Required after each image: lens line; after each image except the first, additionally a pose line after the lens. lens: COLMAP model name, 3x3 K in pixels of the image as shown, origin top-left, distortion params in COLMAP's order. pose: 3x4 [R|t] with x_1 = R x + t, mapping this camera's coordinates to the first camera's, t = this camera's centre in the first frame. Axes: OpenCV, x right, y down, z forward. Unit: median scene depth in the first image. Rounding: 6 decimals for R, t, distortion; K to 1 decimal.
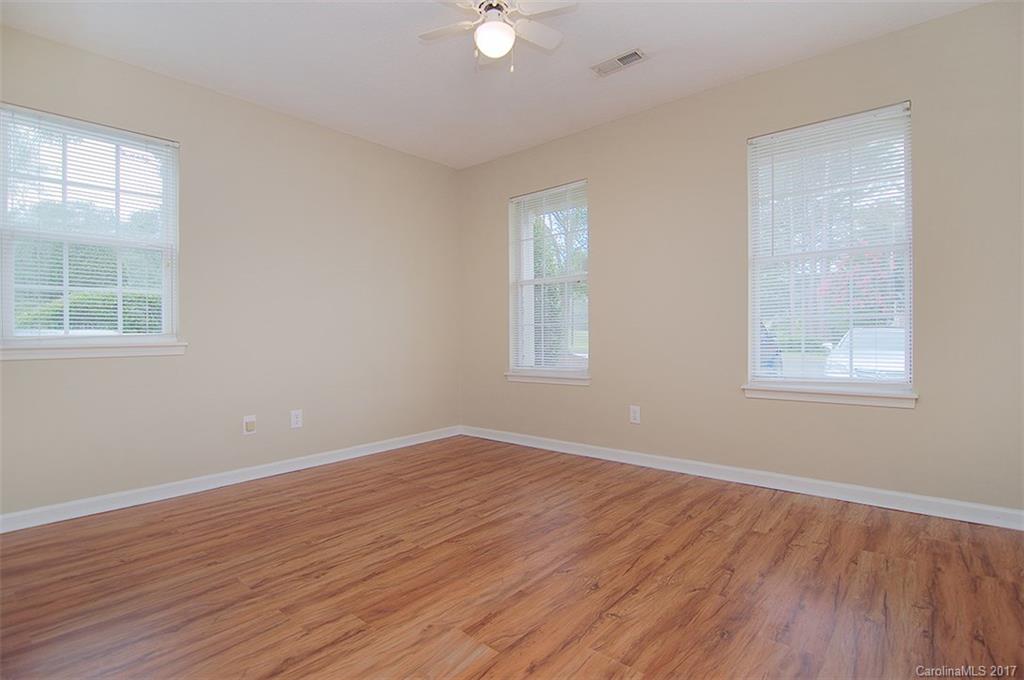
lens RADIAL K [[498.6, 0, 508.6], [0, 498.6, 333.1], [0, 0, 1]] dist [-0.018683, -0.002008]
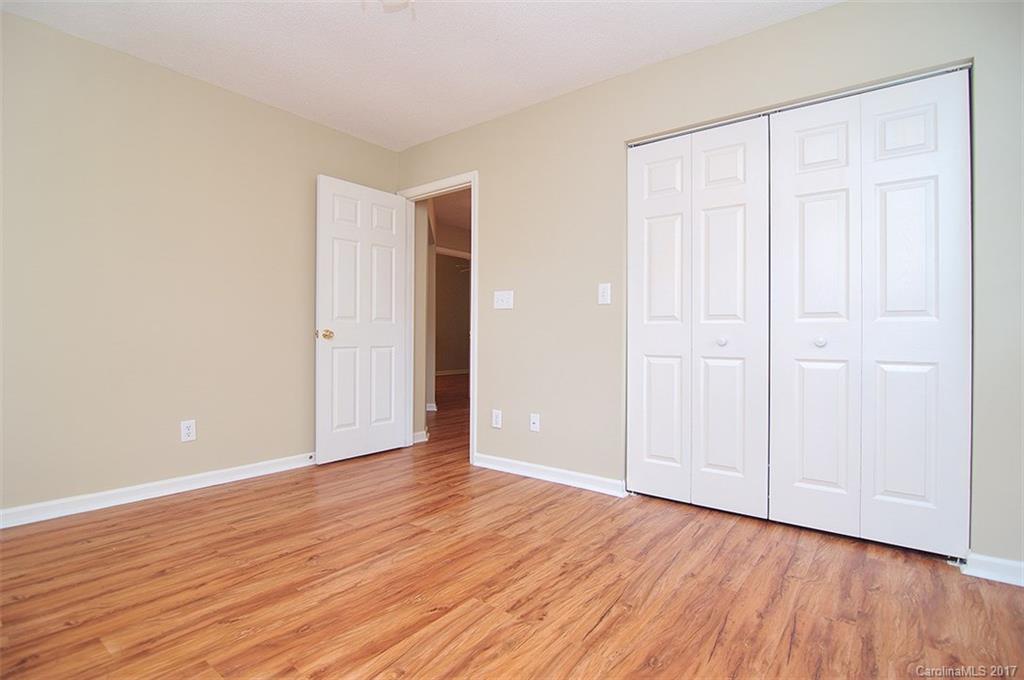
lens RADIAL K [[498.6, 0, 508.6], [0, 498.6, 333.1], [0, 0, 1]] dist [-0.018683, -0.002008]
pose [[-0.998838, 0.004502, -0.047993, -0.211194], [0.004768, 0.999974, -0.005423, 0.001285], [0.047967, -0.005646, -0.998833, 2.039012]]
